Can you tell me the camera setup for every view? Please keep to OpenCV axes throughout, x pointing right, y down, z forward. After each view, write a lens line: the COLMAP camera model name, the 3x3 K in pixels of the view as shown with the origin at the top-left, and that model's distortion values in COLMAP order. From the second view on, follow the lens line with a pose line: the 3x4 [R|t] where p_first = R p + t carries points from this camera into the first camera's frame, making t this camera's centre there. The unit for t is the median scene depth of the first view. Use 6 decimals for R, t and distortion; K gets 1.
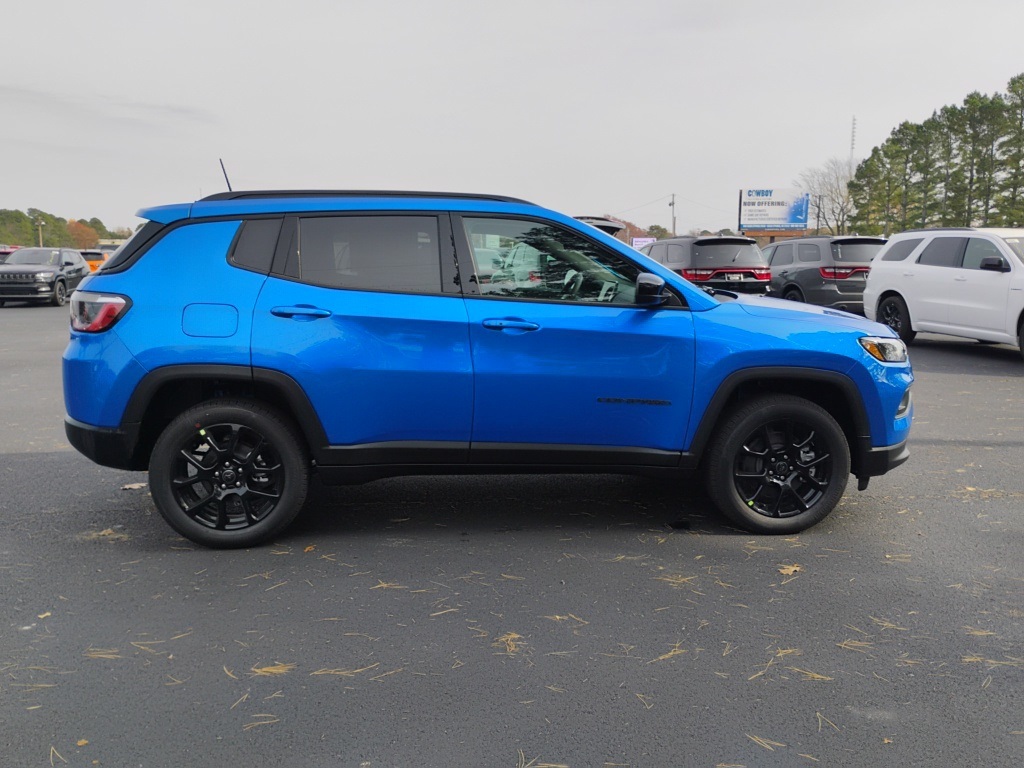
lens RADIAL K [[850.8, 0, 514.0], [0, 850.8, 384.0], [0, 0, 1]] dist [0.088641, -0.107473]
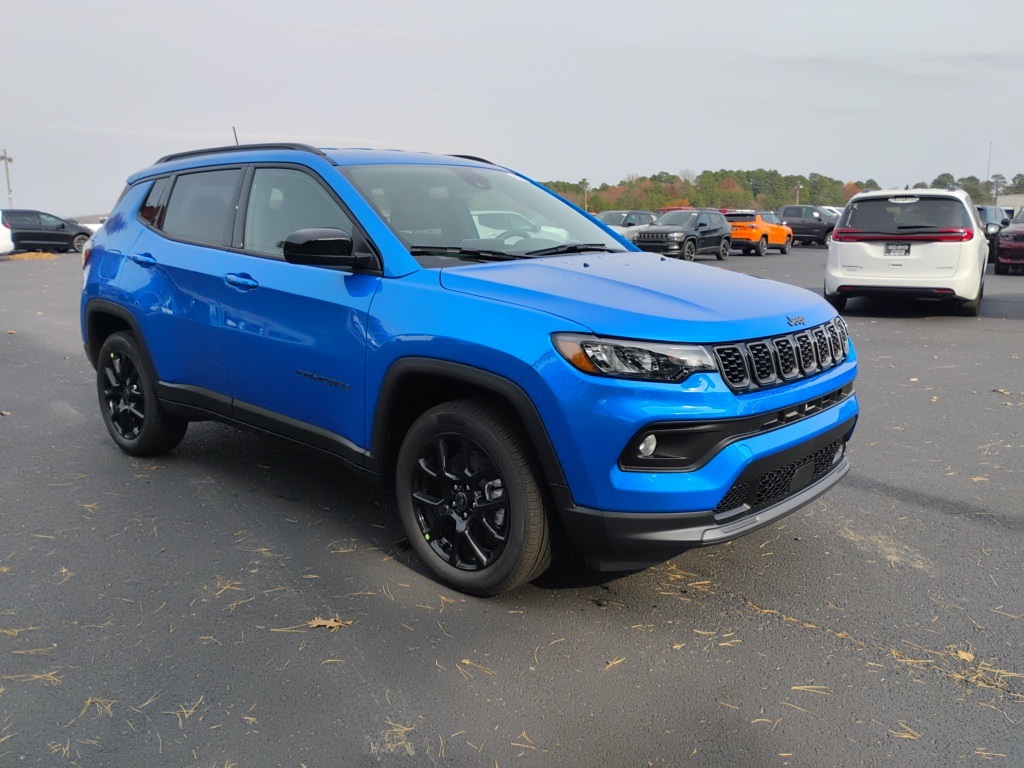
lens RADIAL K [[850.8, 0, 514.0], [0, 850.8, 384.0], [0, 0, 1]] dist [0.088641, -0.107473]
pose [[0.676028, 0.139851, -0.723483, 0.142637], [-0.107914, 0.990029, 0.090540, -0.011898], [0.728931, 0.016866, 0.684379, 0.089494]]
